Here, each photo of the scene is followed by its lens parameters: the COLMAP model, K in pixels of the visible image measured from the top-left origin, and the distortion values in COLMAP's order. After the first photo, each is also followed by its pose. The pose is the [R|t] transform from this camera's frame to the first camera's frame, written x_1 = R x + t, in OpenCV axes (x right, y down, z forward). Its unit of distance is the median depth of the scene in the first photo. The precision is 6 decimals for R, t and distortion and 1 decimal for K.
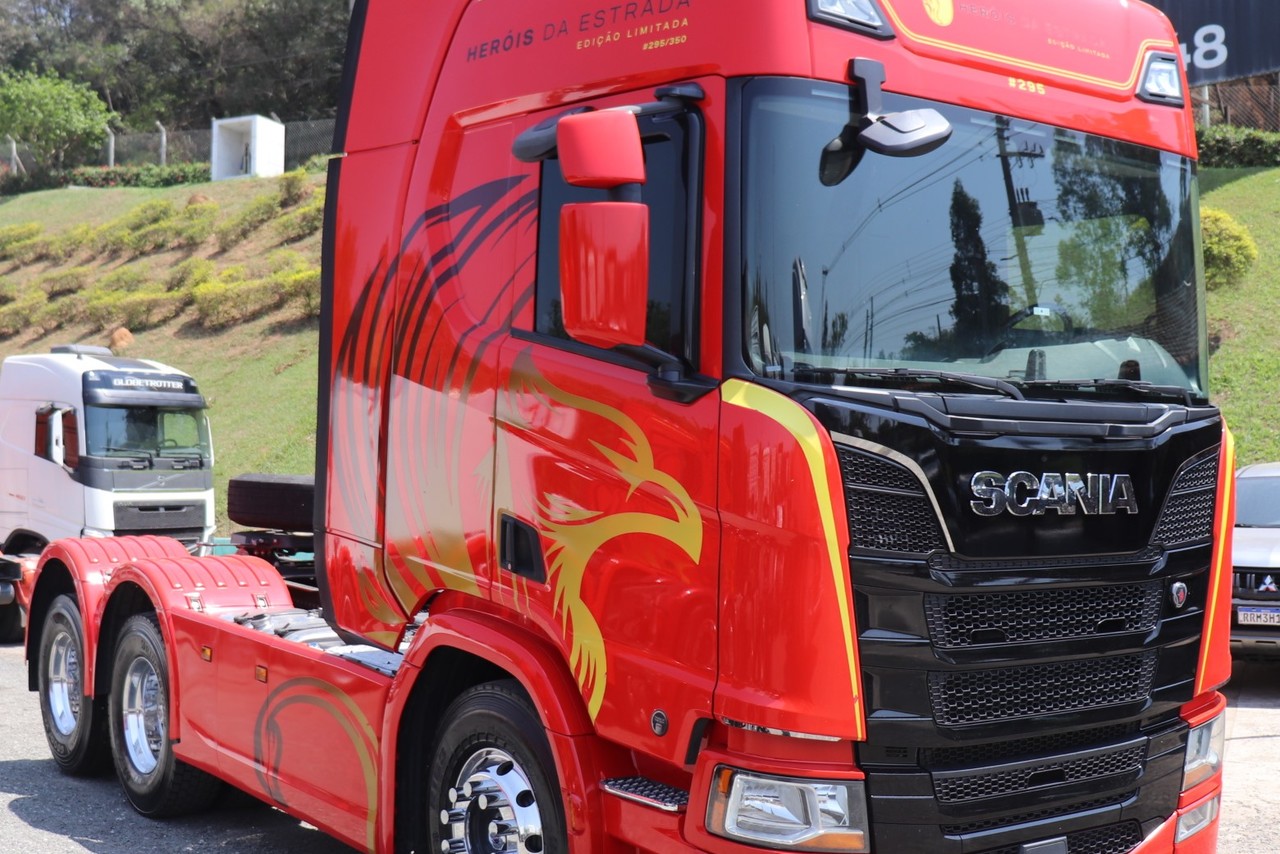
lens RADIAL K [[1069.5, 0, 640.0], [0, 1069.5, 427.0], [0, 0, 1]] dist [0.000653, 0.001355]
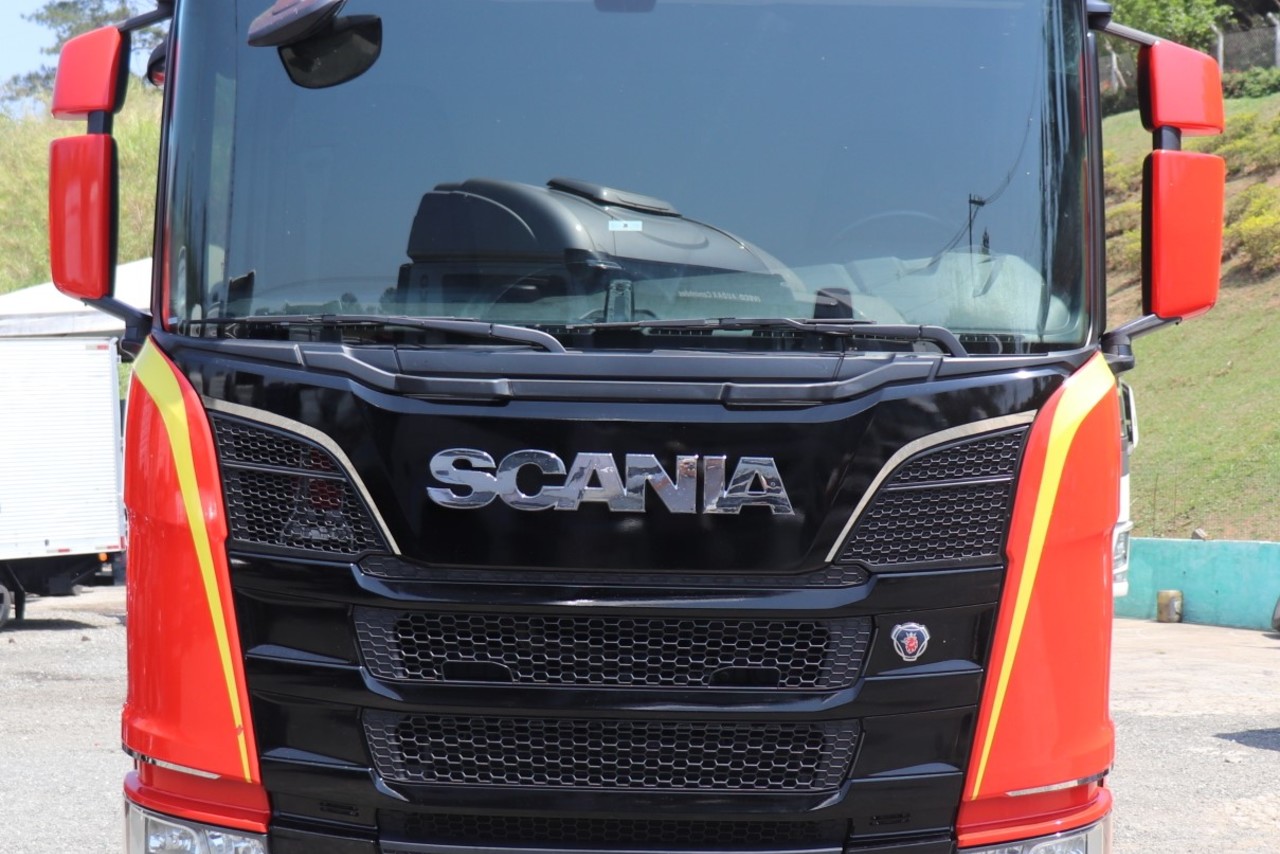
lens RADIAL K [[1066.5, 0, 640.0], [0, 1066.5, 427.0], [0, 0, 1]] dist [-0.004225, 0.002111]
pose [[0.886056, -0.006487, -0.463534, 0.813283], [0.007255, 0.999974, -0.000126, 0.028638], [0.463522, -0.003251, 0.886079, 0.419804]]
